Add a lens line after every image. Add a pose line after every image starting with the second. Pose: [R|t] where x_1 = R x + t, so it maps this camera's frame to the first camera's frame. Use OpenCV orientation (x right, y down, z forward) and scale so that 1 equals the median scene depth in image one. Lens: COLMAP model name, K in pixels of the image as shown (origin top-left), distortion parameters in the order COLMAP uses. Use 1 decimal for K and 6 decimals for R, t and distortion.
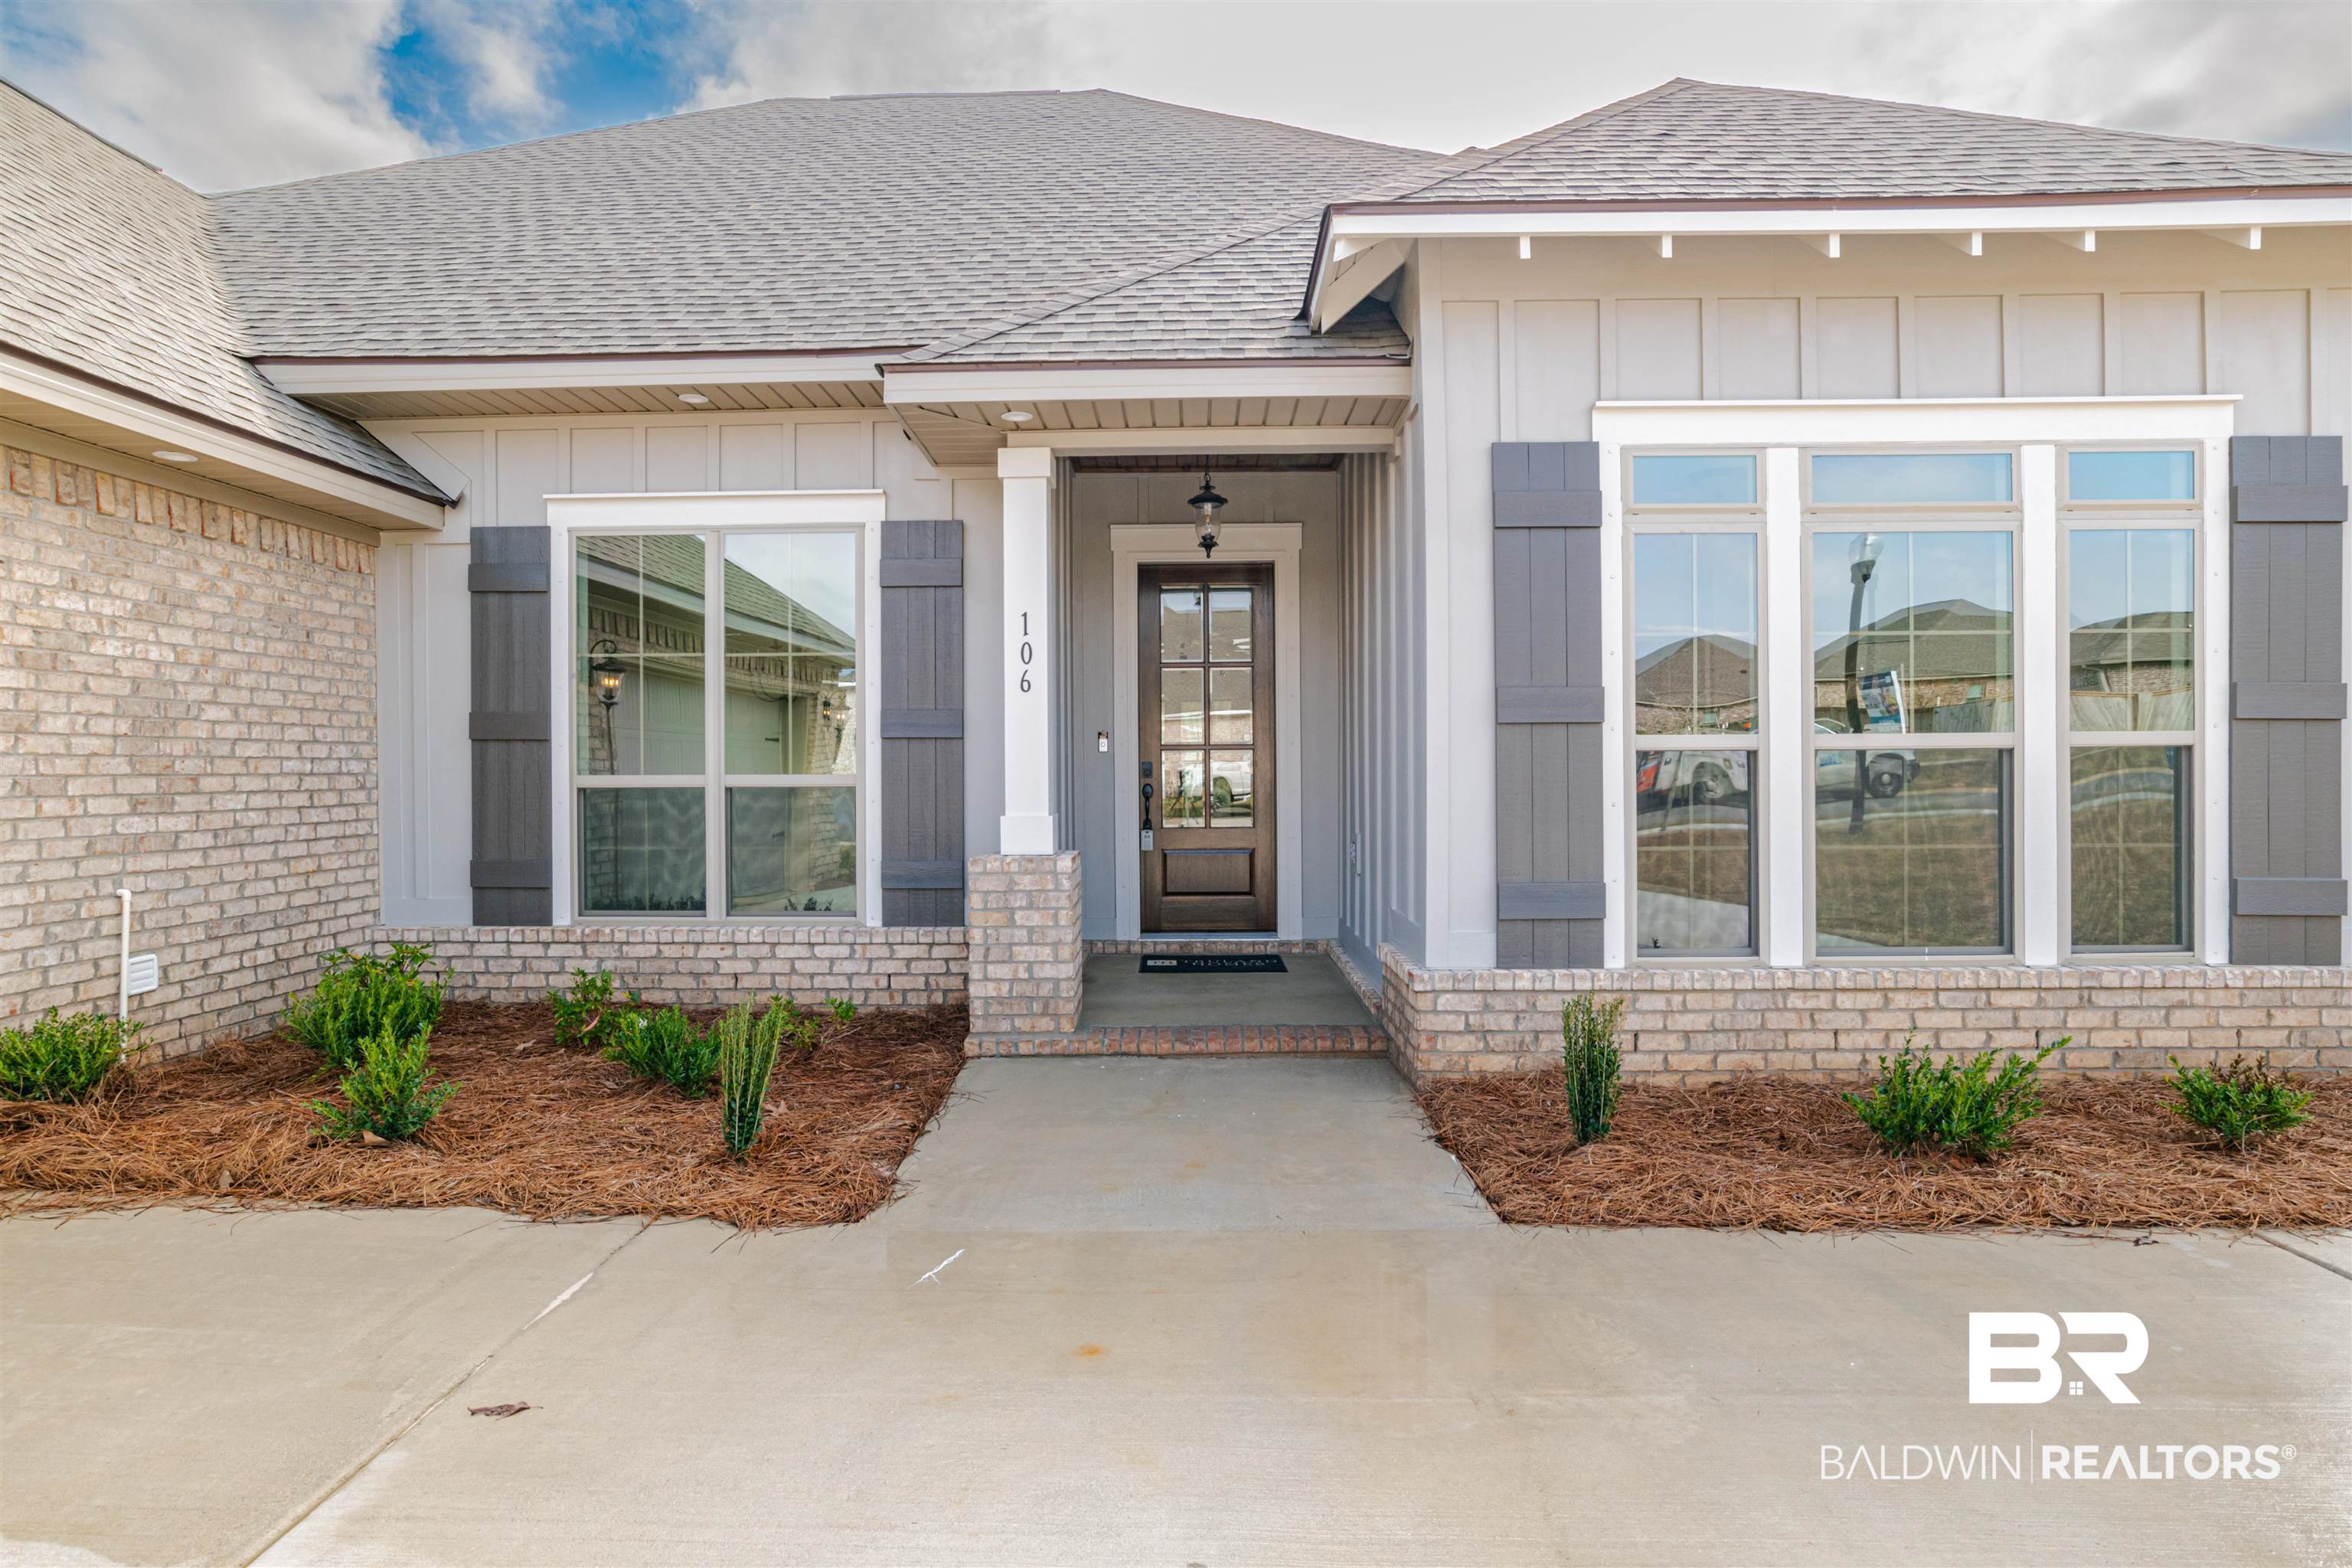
lens RADIAL K [[1194.8, 0, 1153.4], [0, 1194.8, 779.5], [0, 0, 1]] dist [-0.041180, 0.023653]
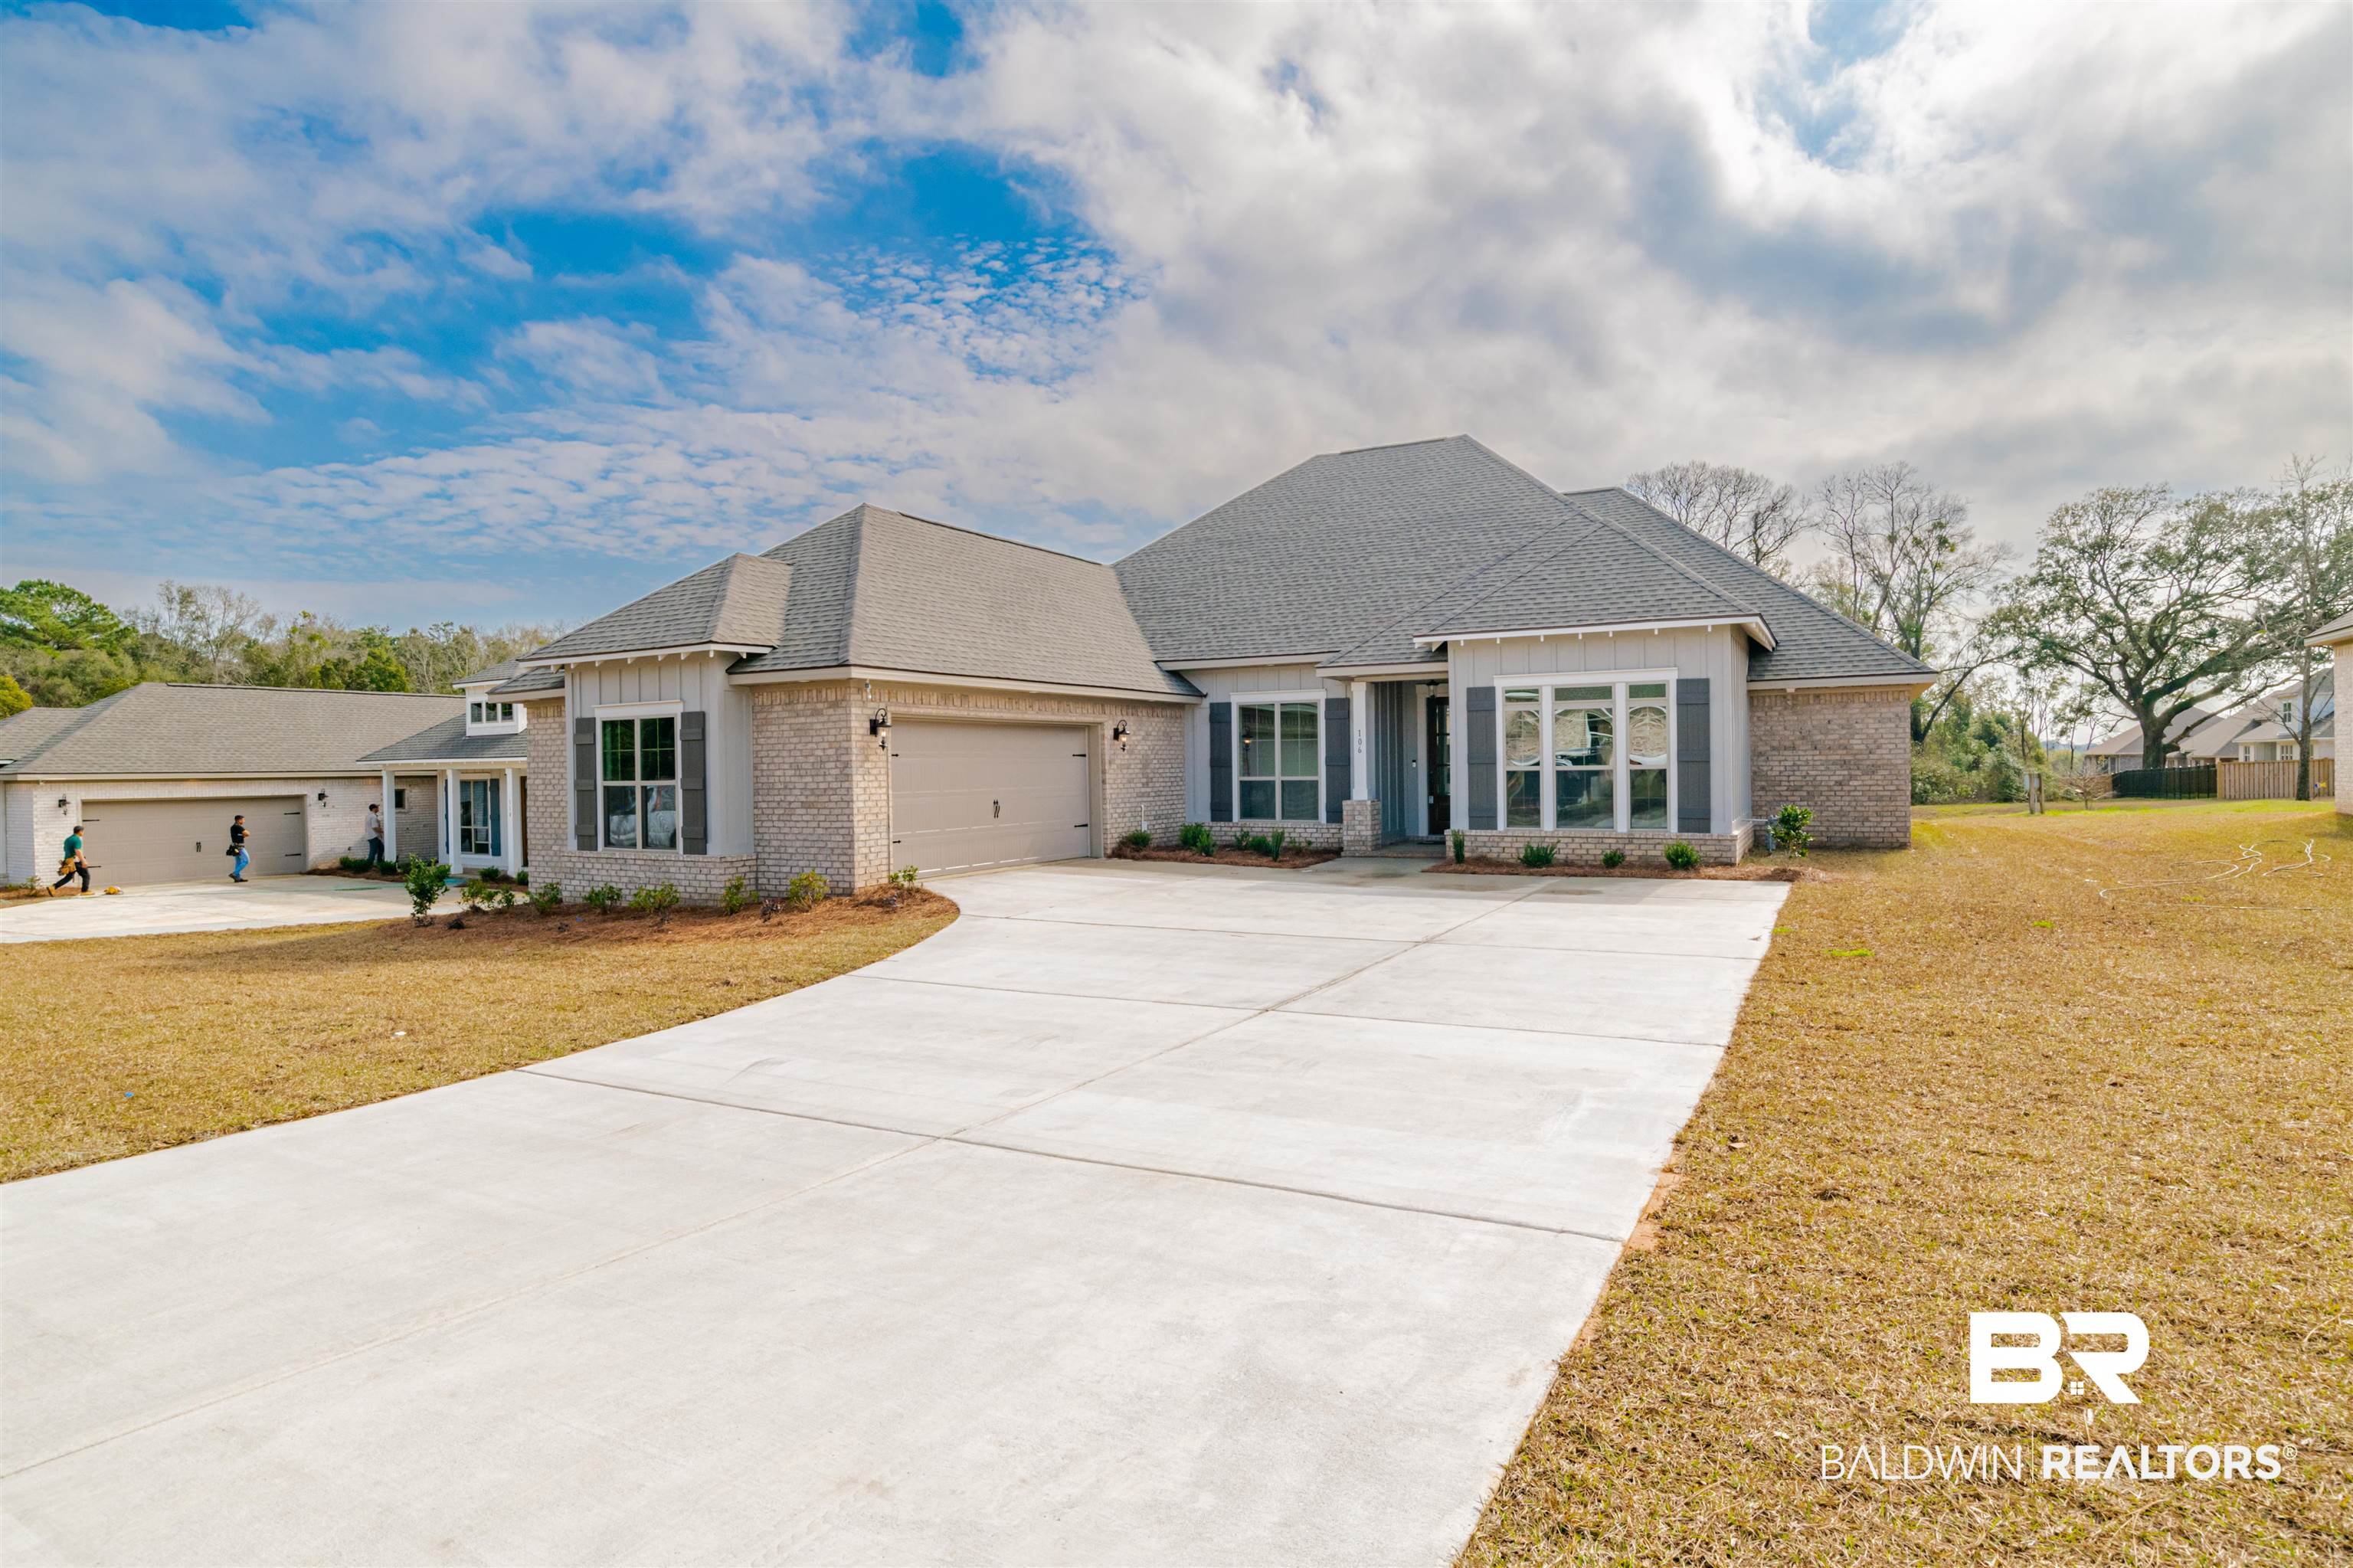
lens RADIAL K [[1201.3, 0, 1192.2], [0, 1201.3, 774.3], [0, 0, 1]] dist [-0.059761, 0.026124]
pose [[0.891254, -0.001962, -0.453499, 1.160512], [0.004458, 0.999980, 0.004435, -0.032836], [0.453482, -0.005975, 0.891246, -2.592539]]
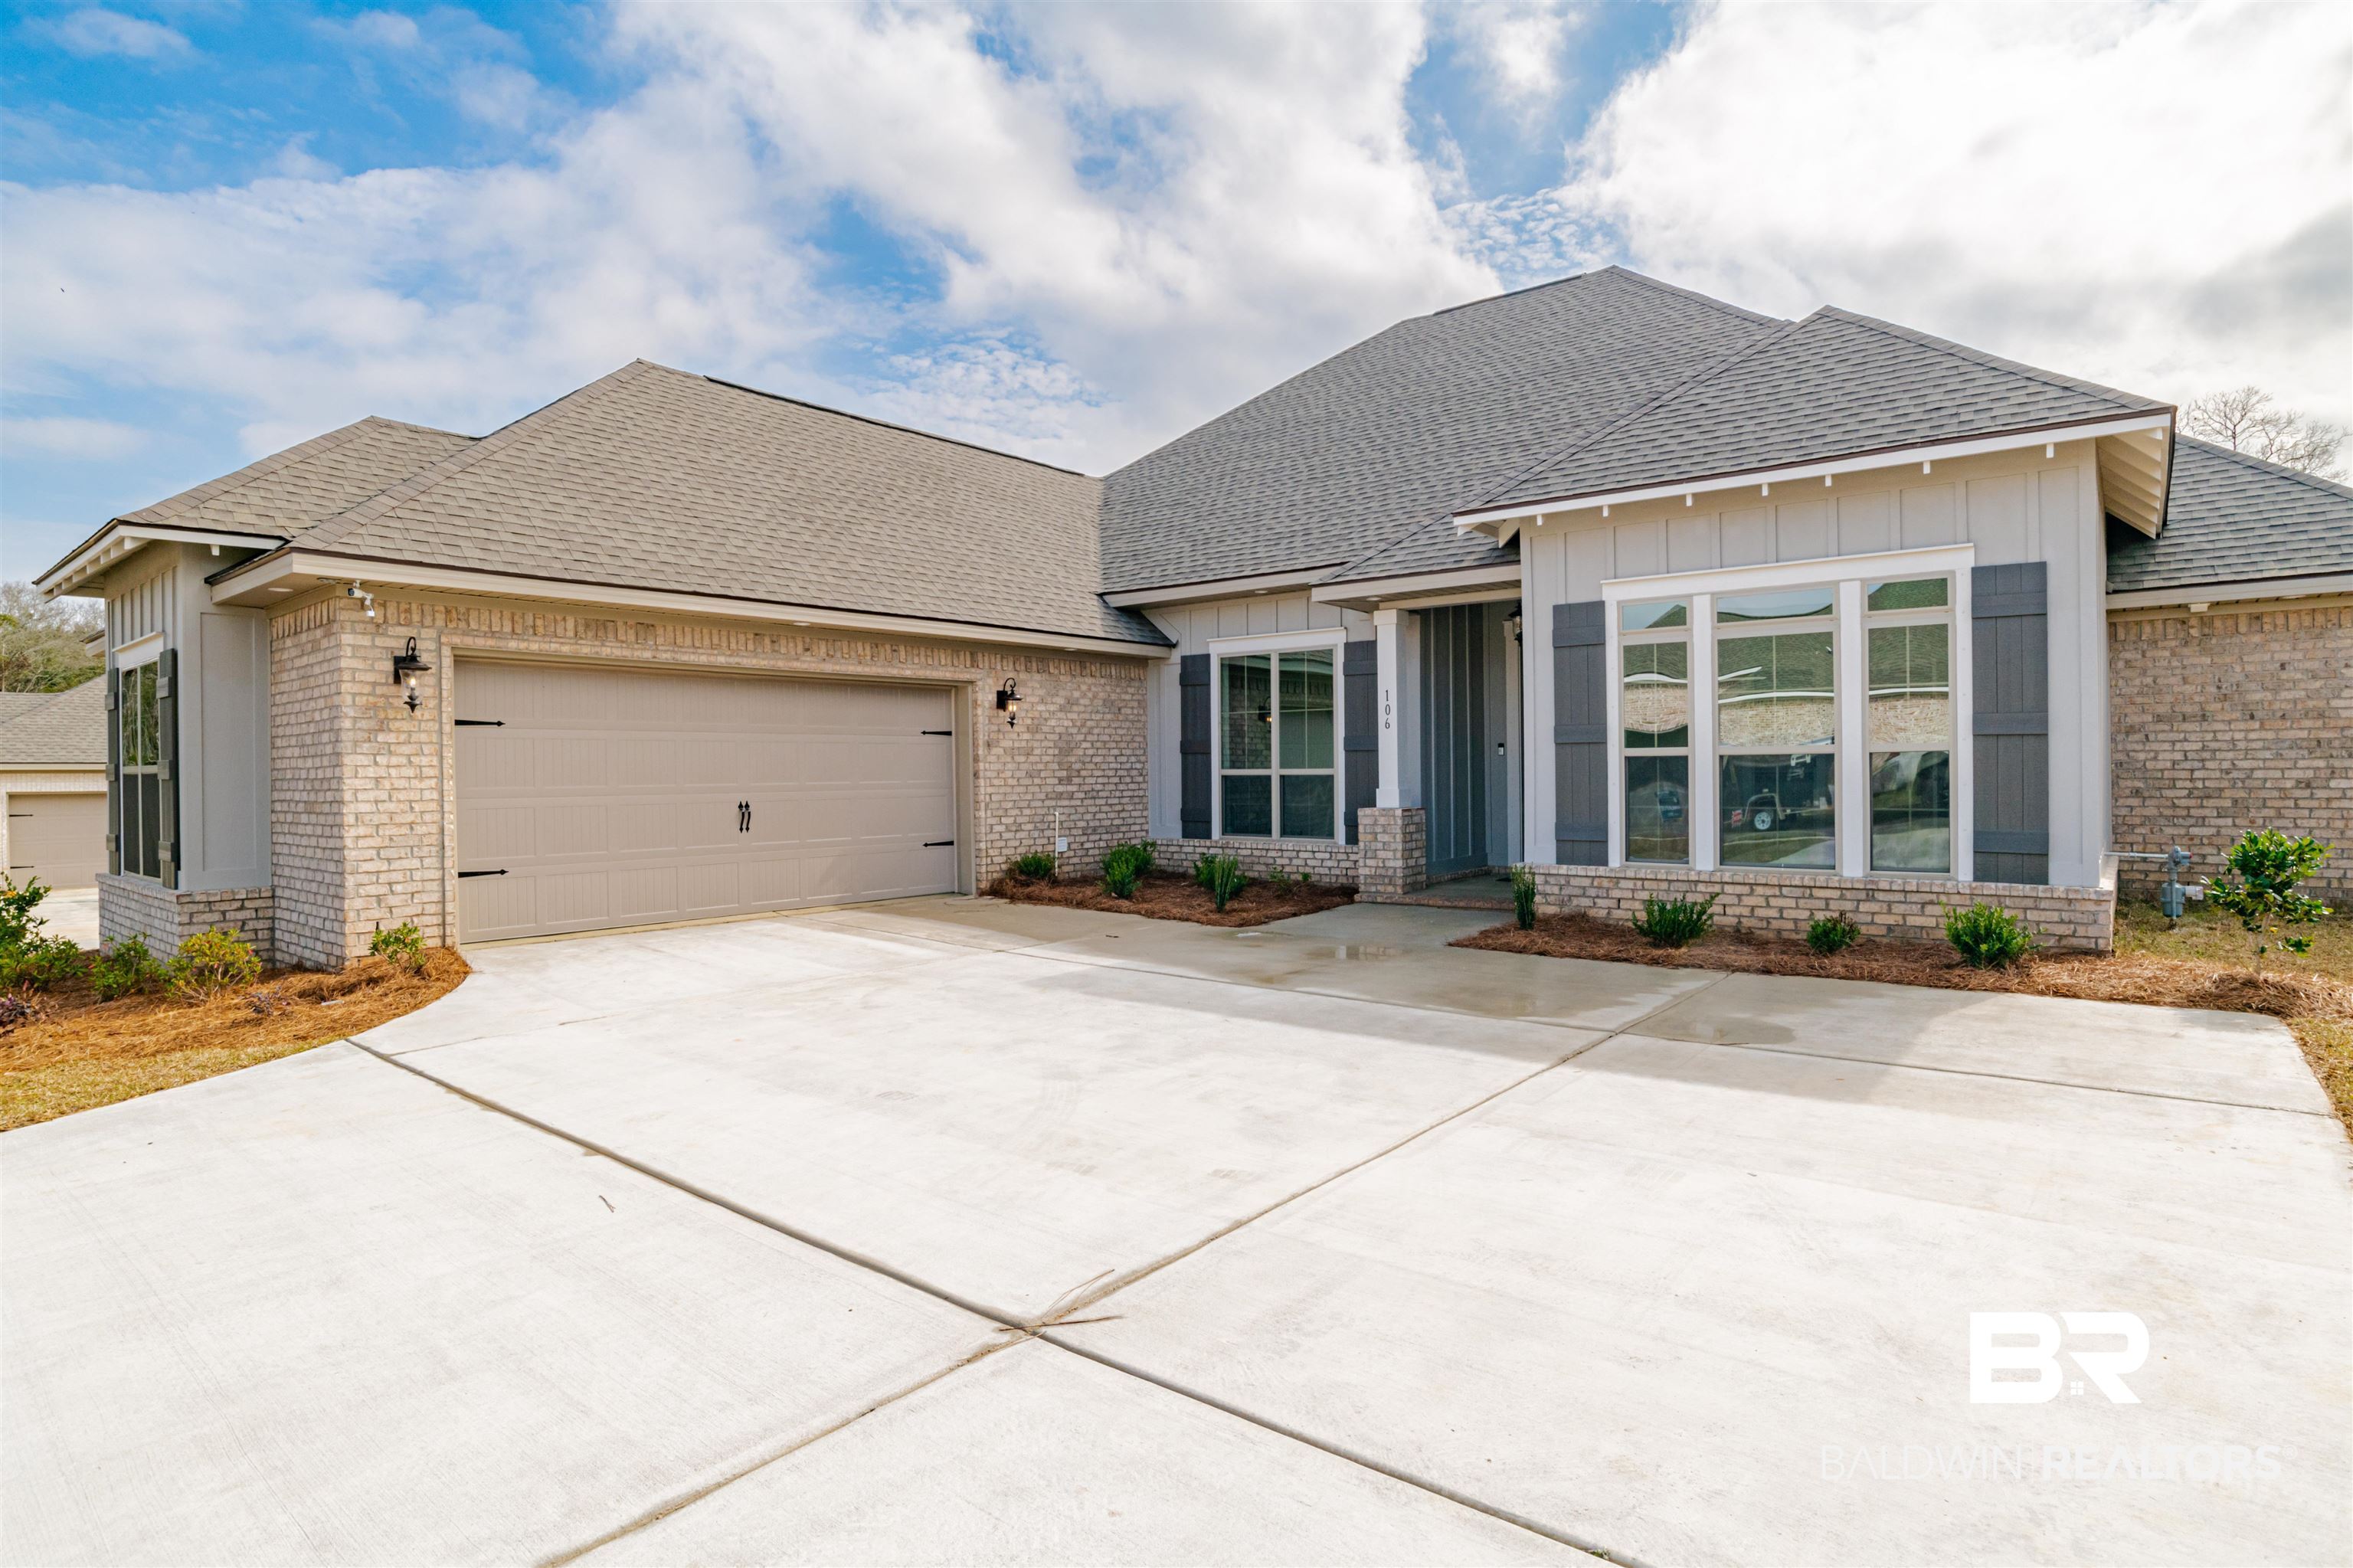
lens RADIAL K [[1201.3, 0, 1192.2], [0, 1201.3, 774.3], [0, 0, 1]] dist [-0.059761, 0.026124]
pose [[0.797158, 0.001310, -0.603769, 0.981781], [0.000164, 0.999997, 0.002385, 0.000362], [0.603770, -0.002000, 0.797156, -0.956541]]
